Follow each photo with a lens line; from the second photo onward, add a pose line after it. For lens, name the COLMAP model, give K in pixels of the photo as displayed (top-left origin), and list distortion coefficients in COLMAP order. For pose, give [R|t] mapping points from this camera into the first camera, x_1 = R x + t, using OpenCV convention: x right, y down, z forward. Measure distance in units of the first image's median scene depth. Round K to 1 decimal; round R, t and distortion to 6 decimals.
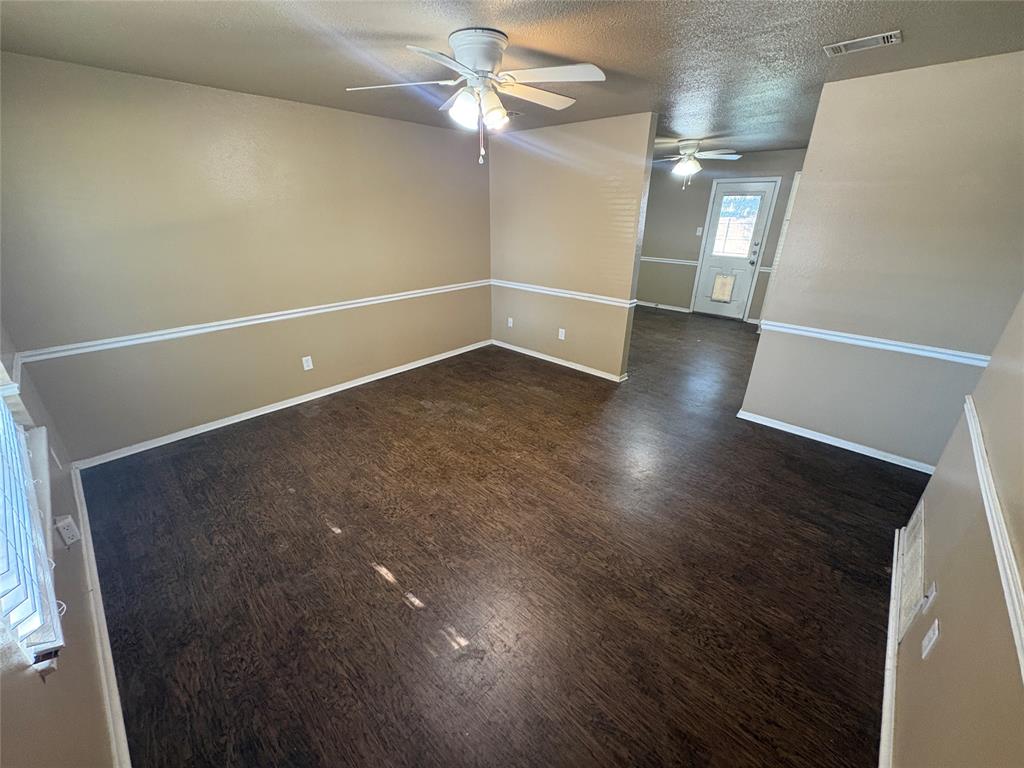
lens RADIAL K [[406.6, 0, 511.3], [0, 406.6, 386.1], [0, 0, 1]] dist [0.000133, 0.000041]
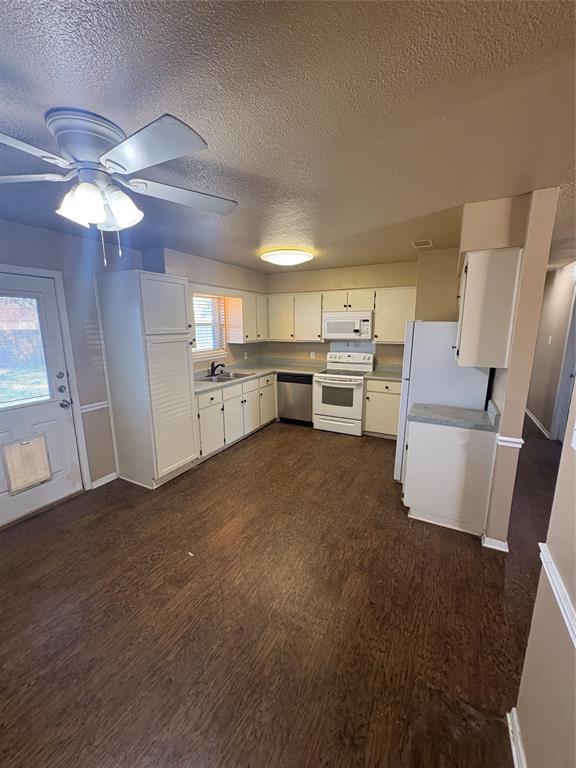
lens RADIAL K [[304.9, 0, 289.6], [0, 304.9, 384.3], [0, 0, 1]] dist [0.000133, 0.000041]
pose [[-0.270823, -0.193004, 0.943082, 0.118921], [0.387859, 0.874774, 0.290405, -0.458745], [-0.881033, 0.444432, -0.162050, 1.062655]]
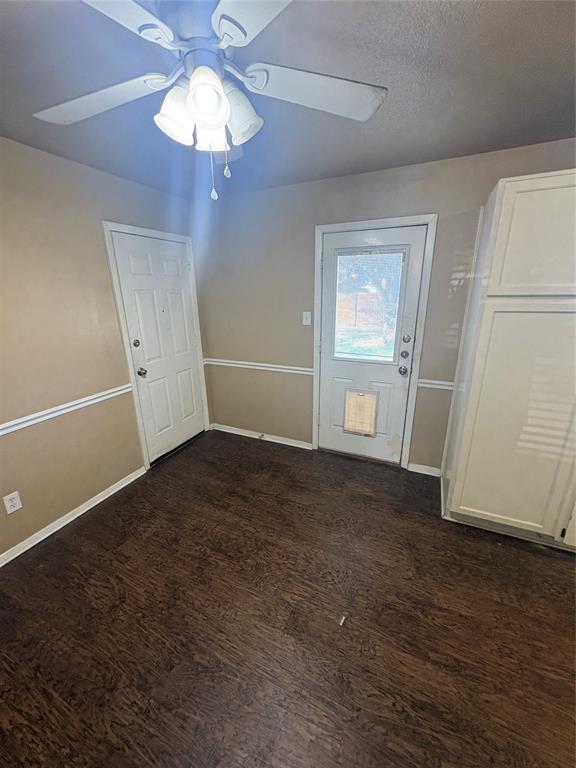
lens RADIAL K [[304.9, 0, 287.8], [0, 304.9, 383.1], [0, 0, 1]] dist [0.000133, 0.000041]
pose [[0.949467, -0.110407, 0.293807, 0.444822], [0.142998, 0.985457, -0.091798, -0.376969], [-0.279399, 0.129173, 0.951447, 0.903574]]
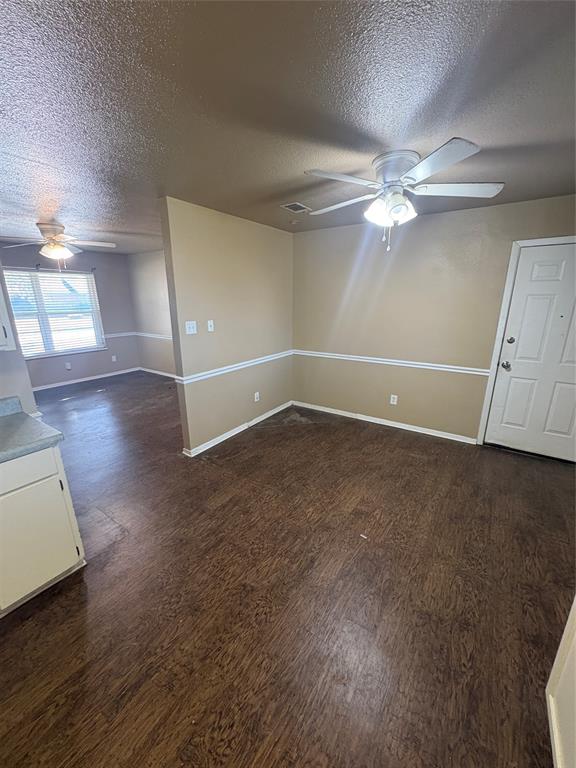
lens RADIAL K [[304.9, 0, 288.6], [0, 304.9, 382.5], [0, 0, 1]] dist [0.000133, 0.000041]
pose [[0.155883, 0.264492, -0.951706, 0.939190], [-0.392235, 0.900841, 0.186110, -0.393744], [0.906561, 0.344281, 0.244168, 0.944354]]
